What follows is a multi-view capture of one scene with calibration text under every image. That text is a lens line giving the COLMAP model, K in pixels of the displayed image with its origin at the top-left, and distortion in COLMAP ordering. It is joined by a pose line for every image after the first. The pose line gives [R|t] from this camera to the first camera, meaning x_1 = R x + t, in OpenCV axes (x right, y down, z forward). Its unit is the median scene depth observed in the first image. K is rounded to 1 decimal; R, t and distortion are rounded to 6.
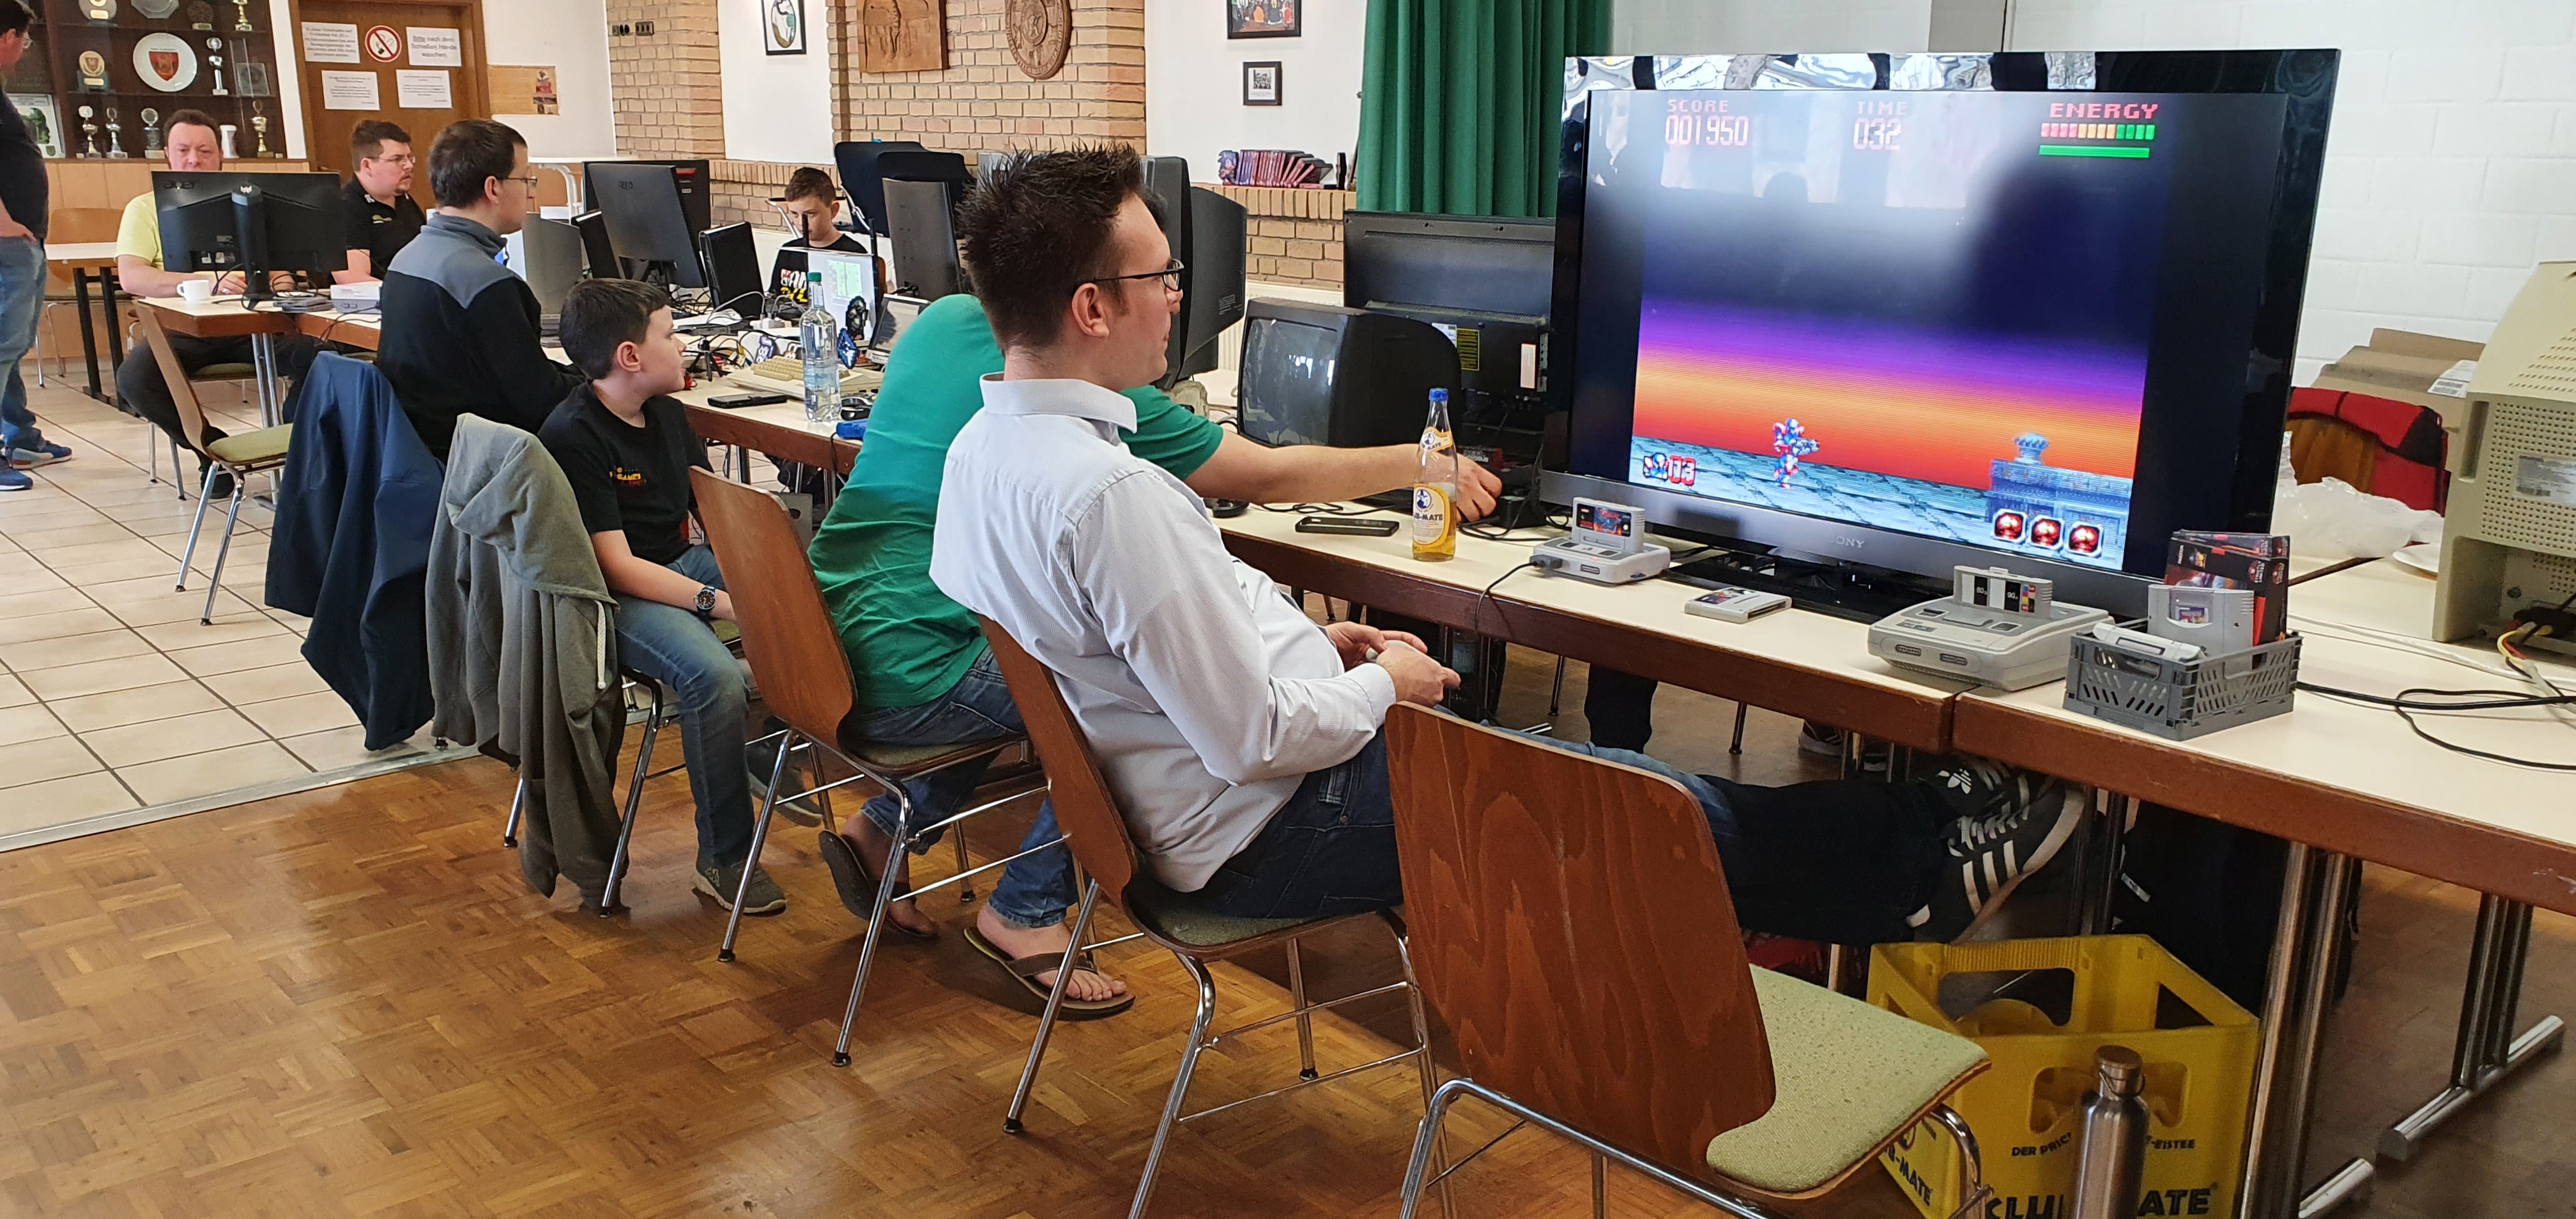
lens RADIAL K [[2028.1, 0, 1191.5], [0, 2028.1, 613.0], [0, 0, 1]] dist [0.061544, -0.110779]
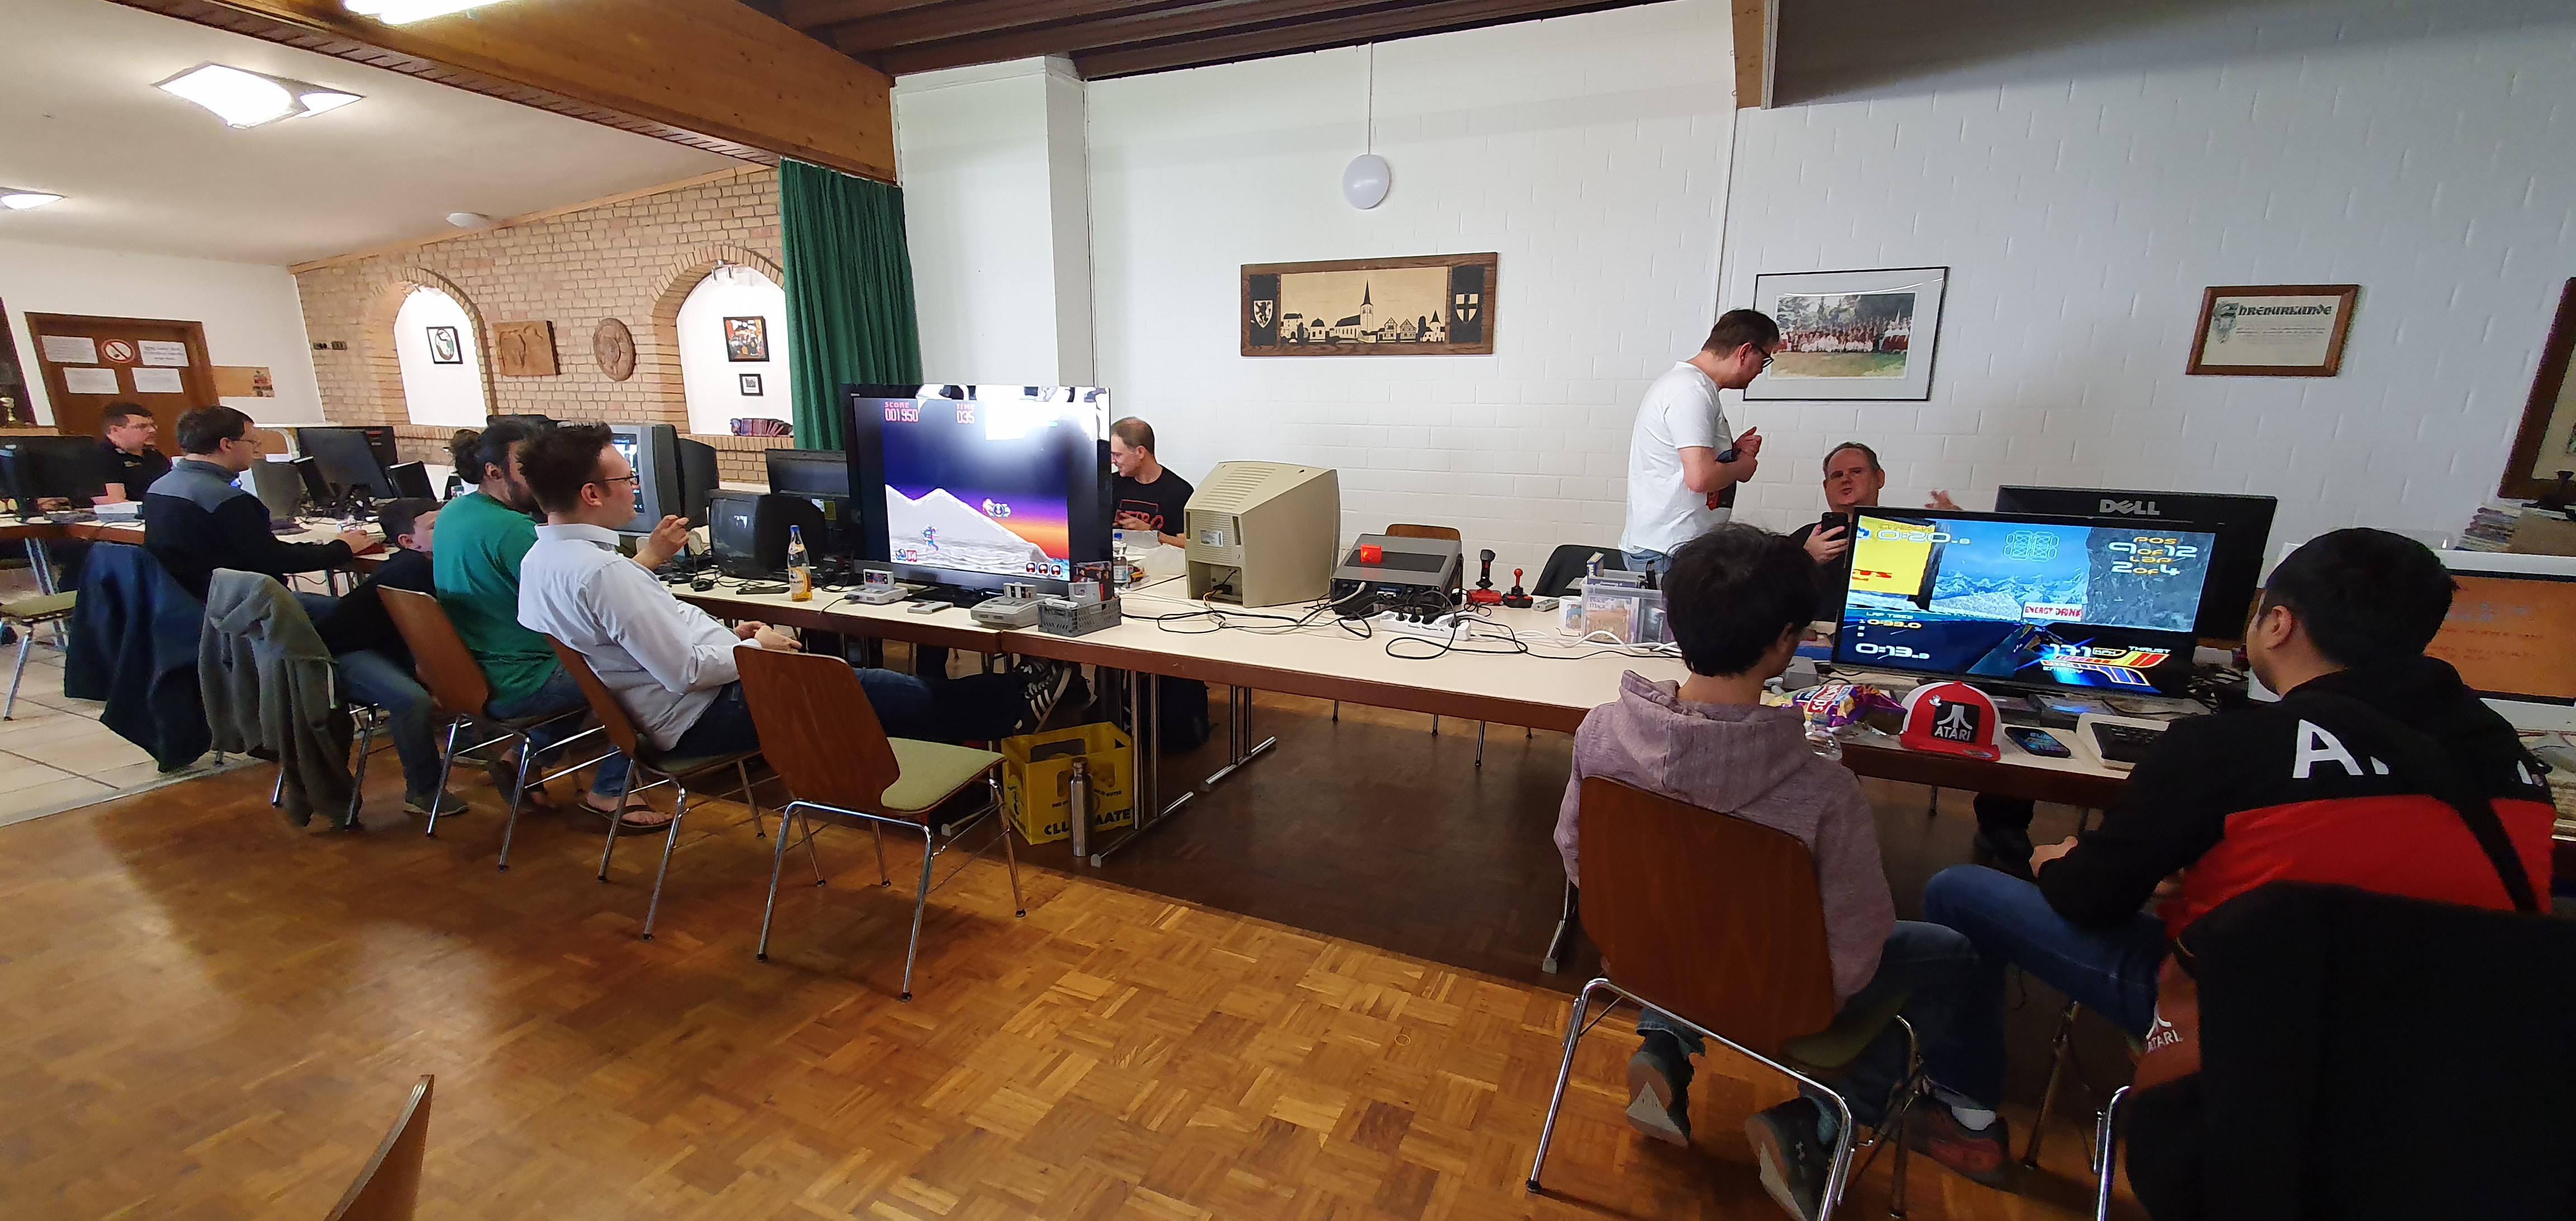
lens RADIAL K [[1031.6, 0, 1283.7], [0, 1031.6, 629.9], [0, 0, 1]] dist [0.000557, 0.002752]
pose [[0.893287, -0.091914, 0.439989, 0.077929], [0.100410, 0.994938, 0.003986, 0.047176], [-0.438128, 0.040619, 0.897994, -0.232529]]
